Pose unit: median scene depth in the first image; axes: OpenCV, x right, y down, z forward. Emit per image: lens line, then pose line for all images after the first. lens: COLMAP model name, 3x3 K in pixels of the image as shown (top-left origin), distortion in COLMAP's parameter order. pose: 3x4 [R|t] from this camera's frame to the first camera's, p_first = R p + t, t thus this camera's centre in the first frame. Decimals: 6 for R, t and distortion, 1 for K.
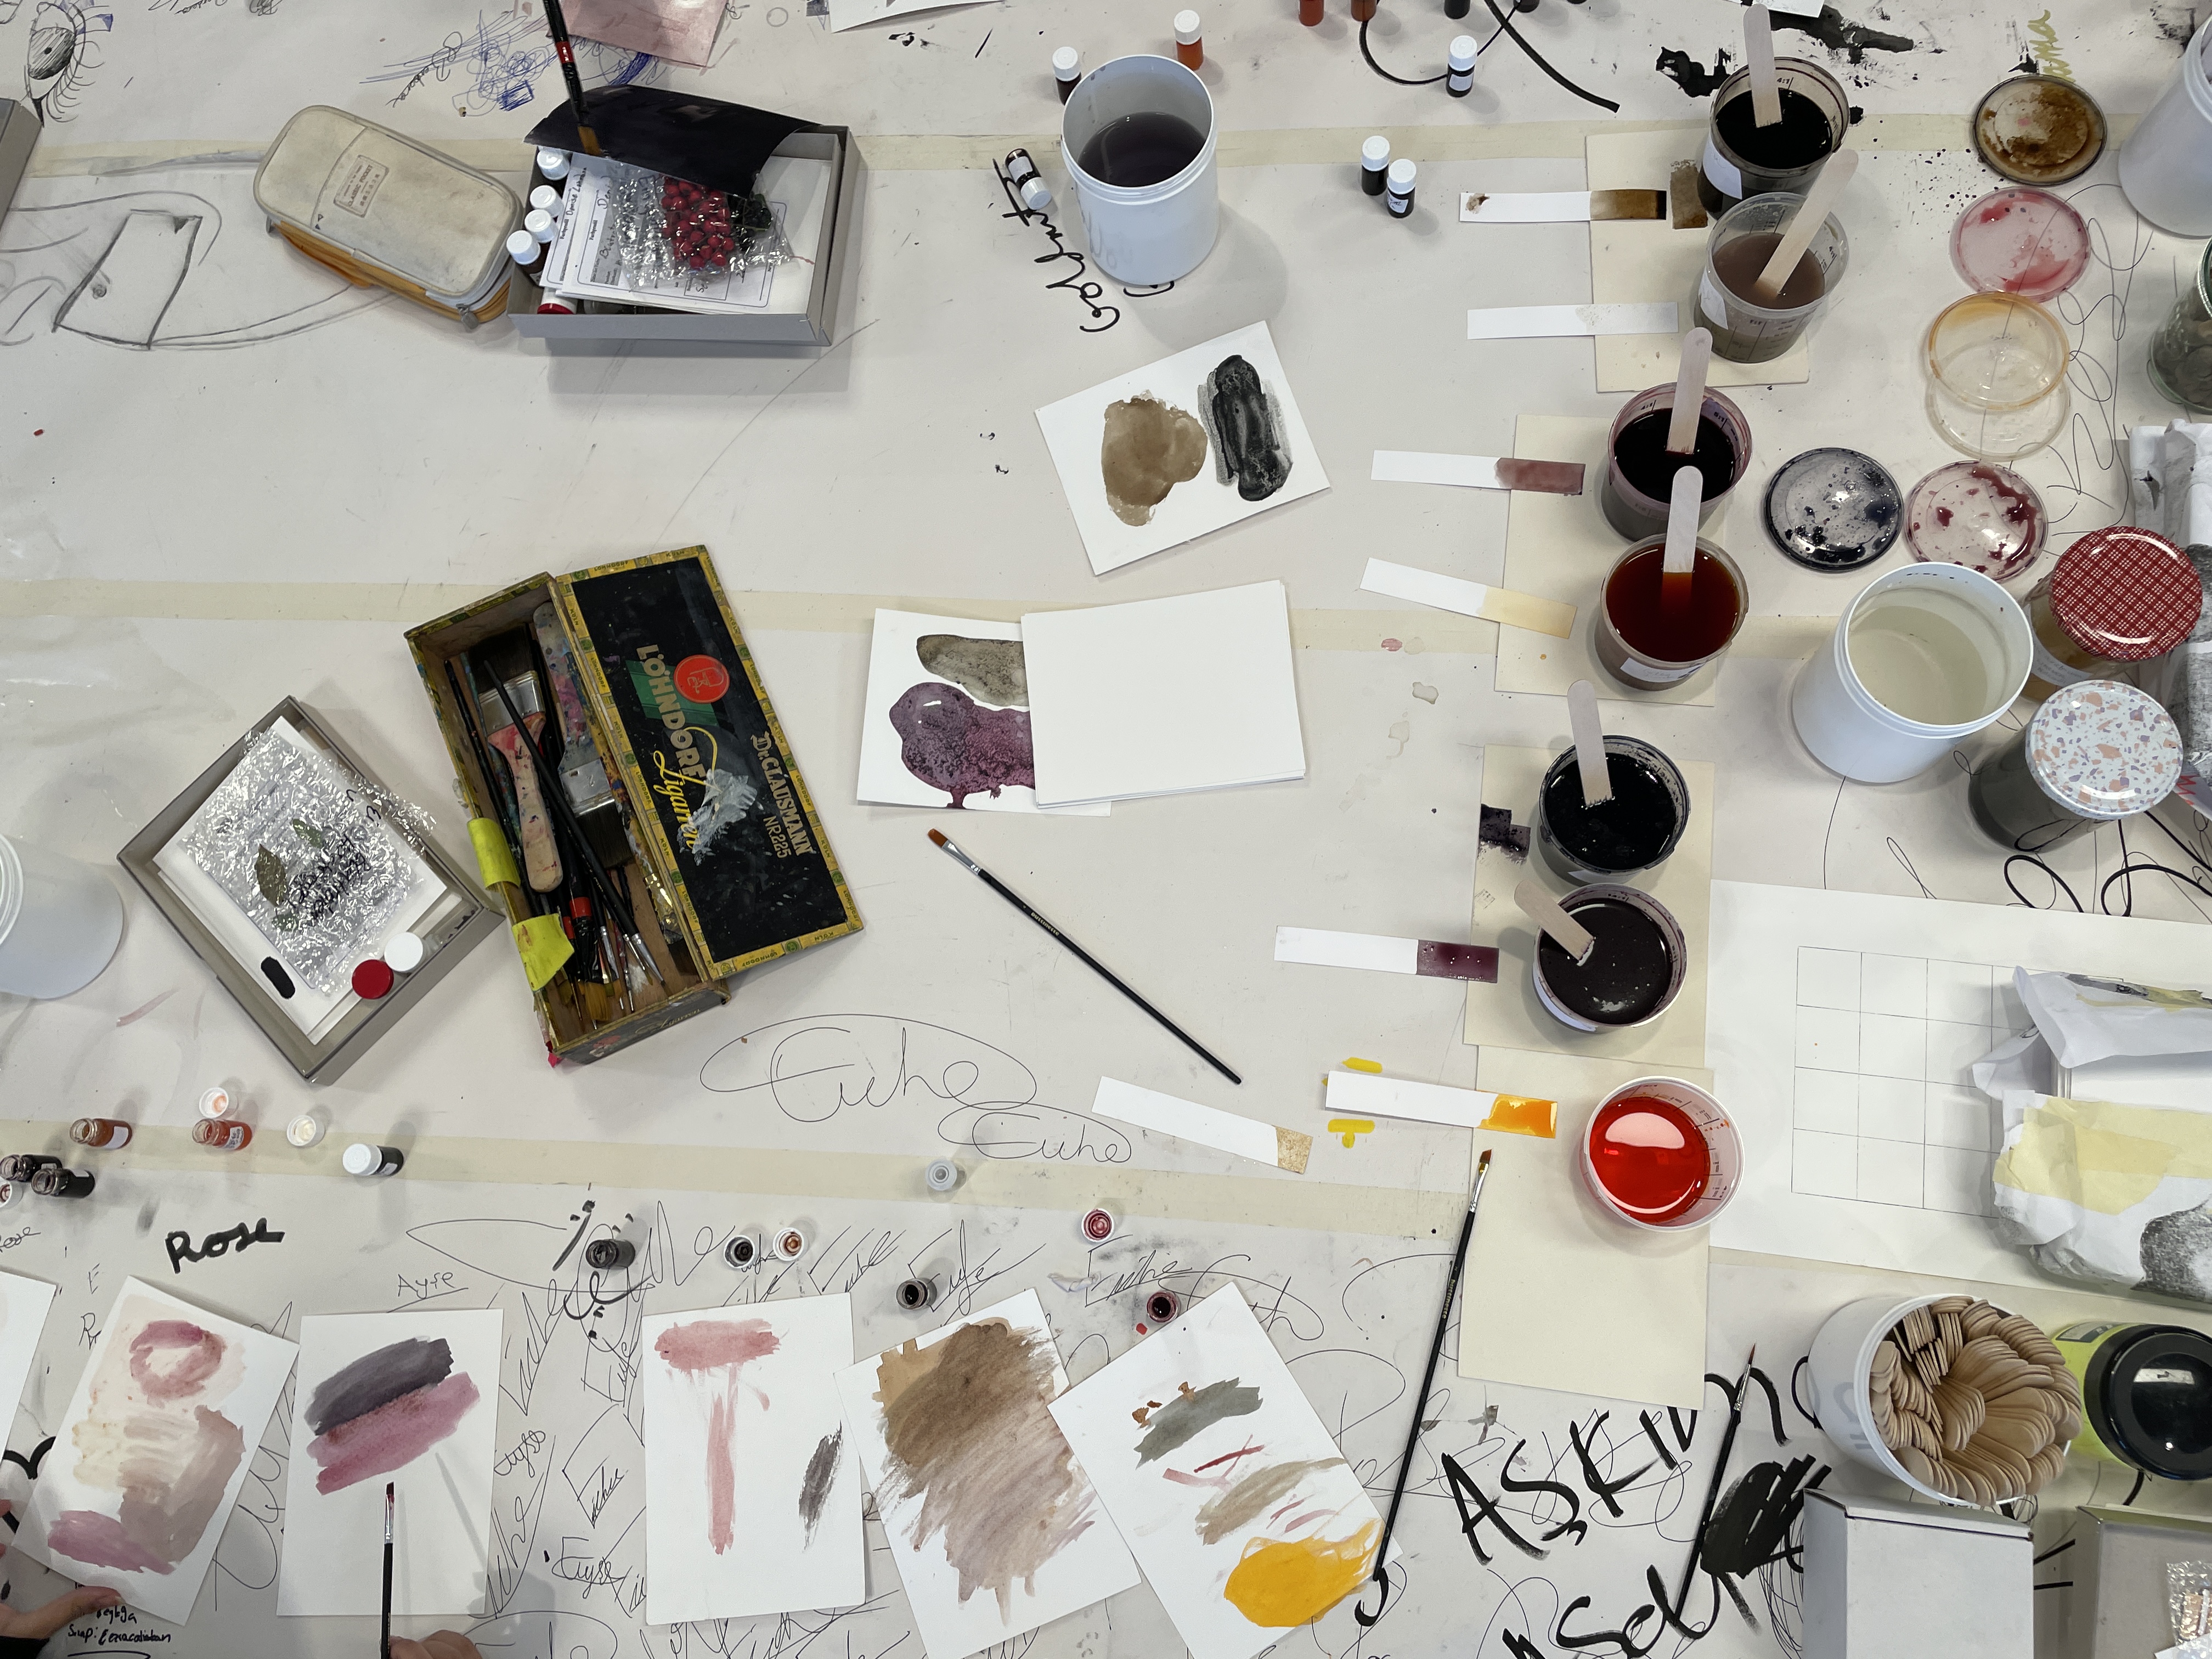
lens RADIAL K [[1670.1, 0, 1101.4], [0, 1670.1, 828.4], [0, 0, 1]] dist [0.080851, -0.101521]
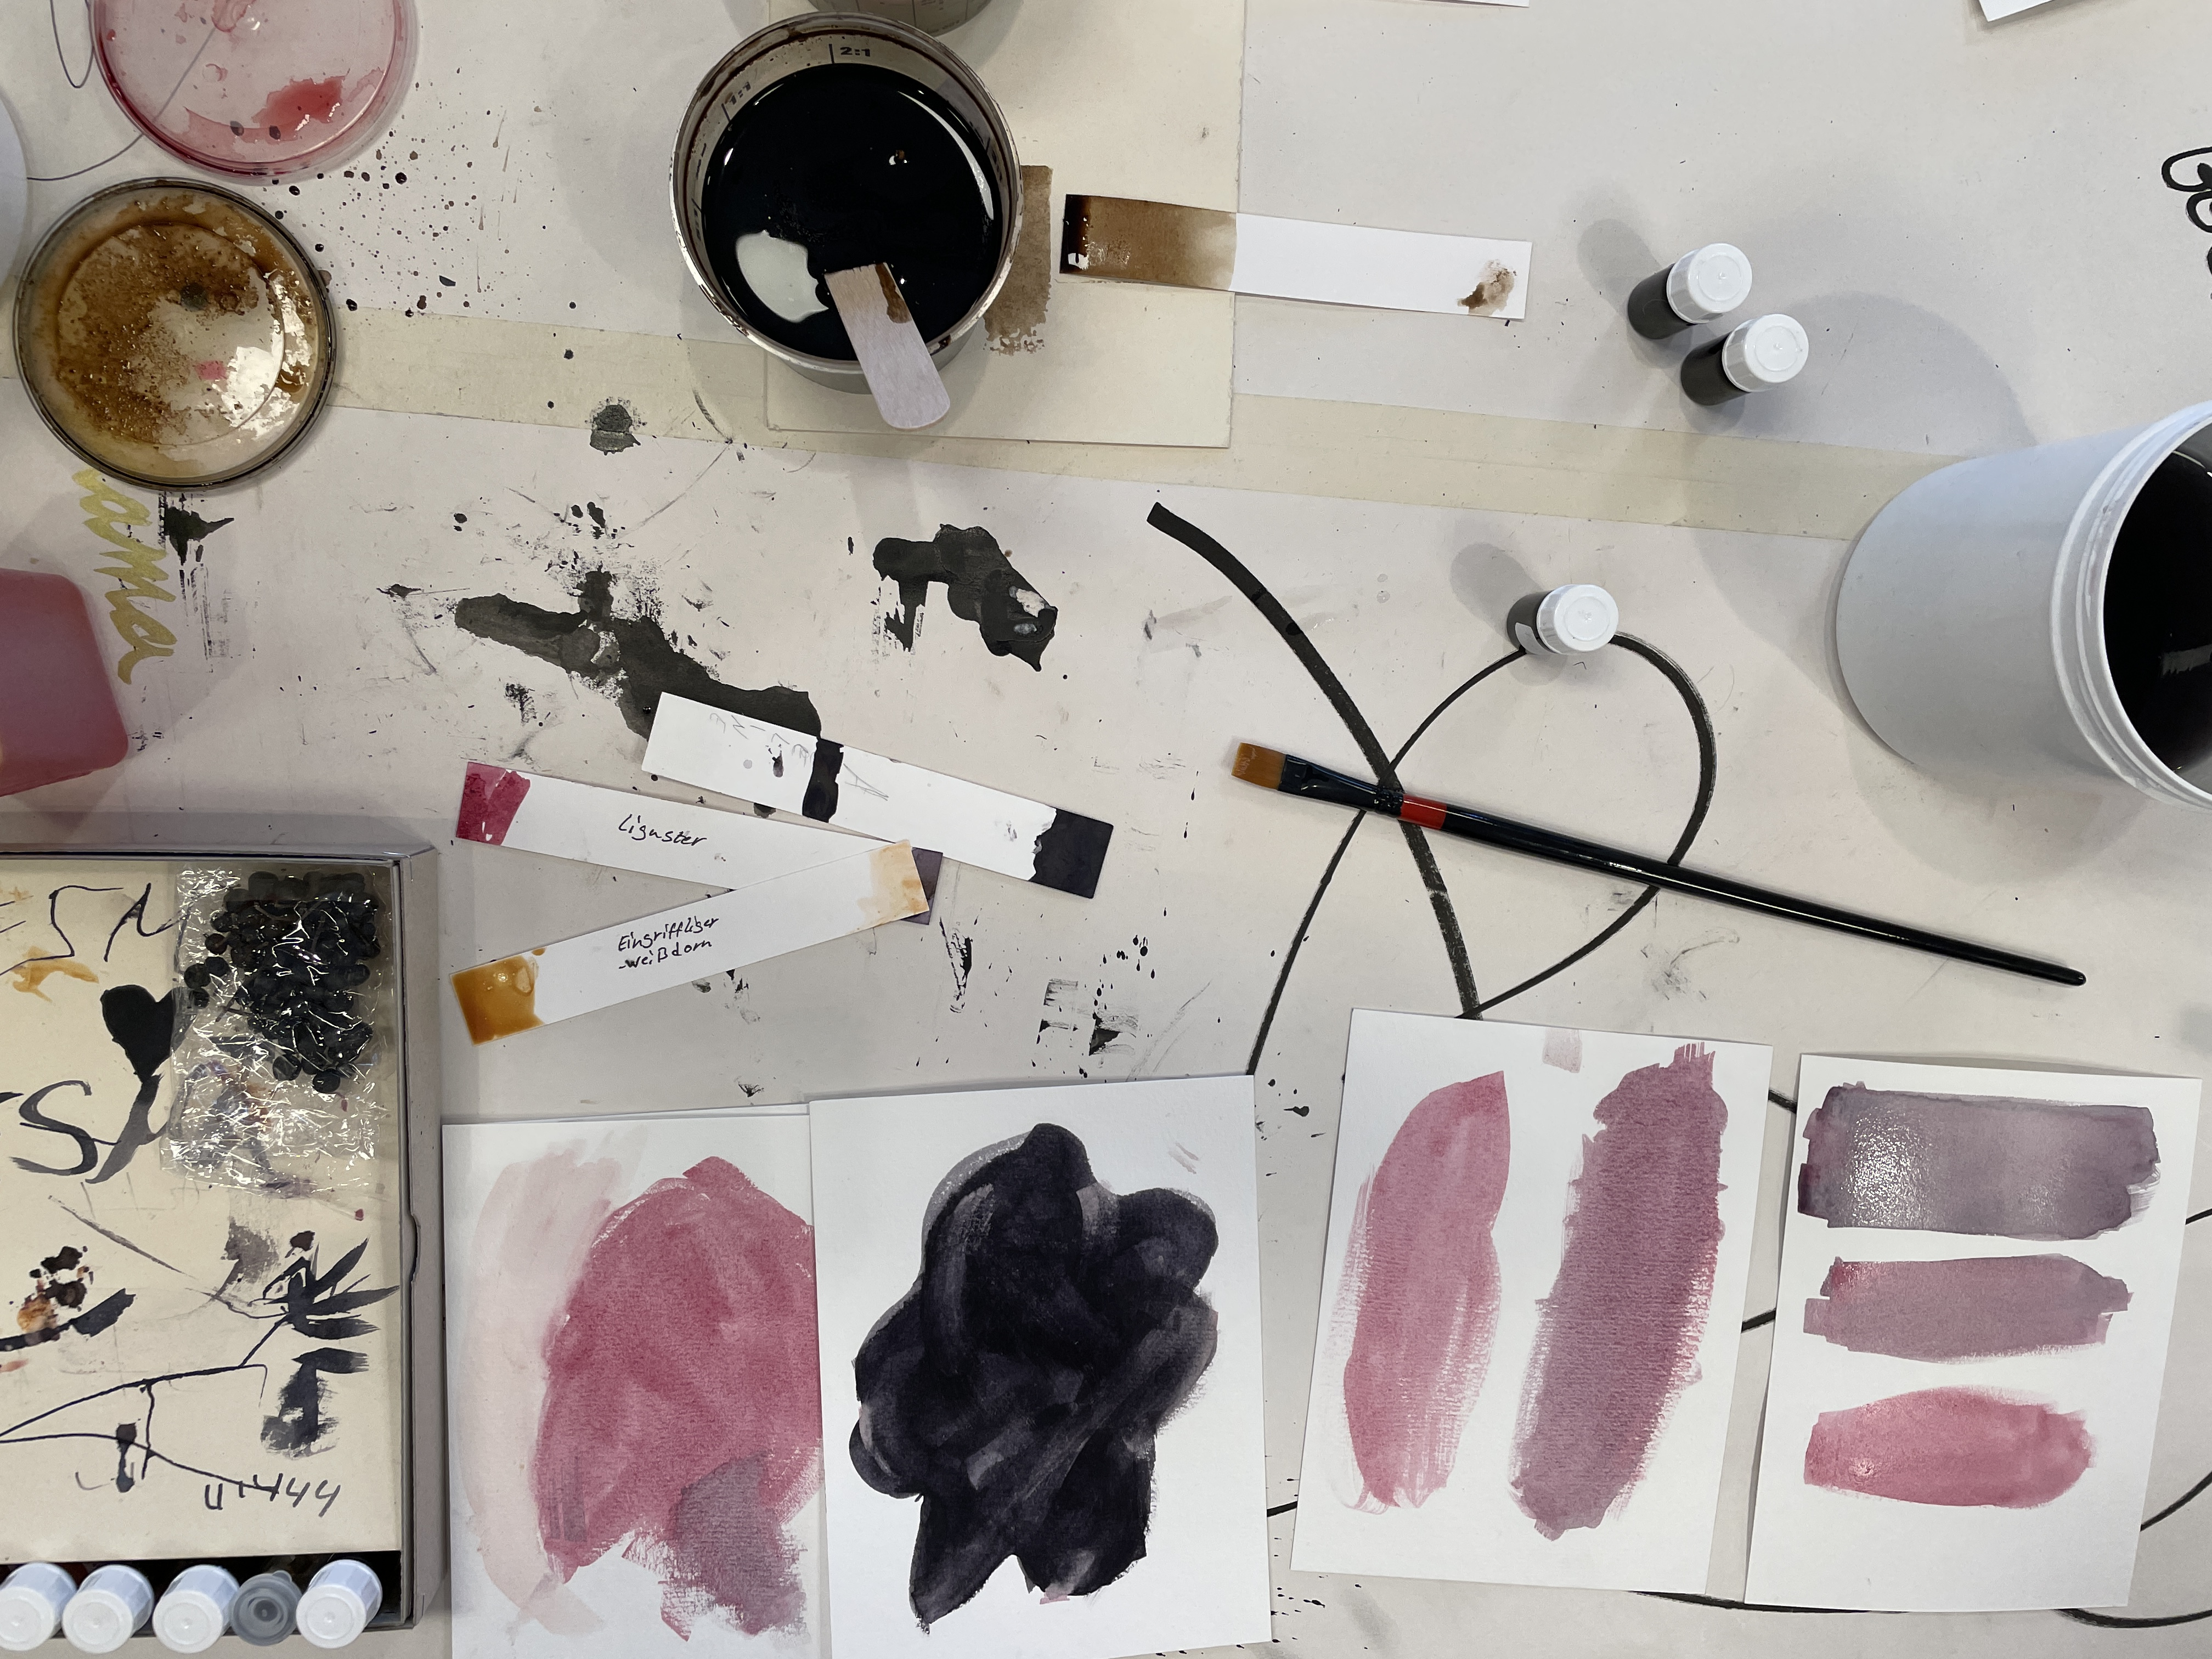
lens RADIAL K [[1670.1, 0, 1096.3], [0, 1670.1, 826.9], [0, 0, 1]] dist [0.080851, -0.101521]
pose [[-0.999530, -0.008314, 0.029517, 0.309956], [0.013228, -0.985283, 0.170416, -0.582205], [0.027665, 0.170726, 0.984930, 0.607837]]
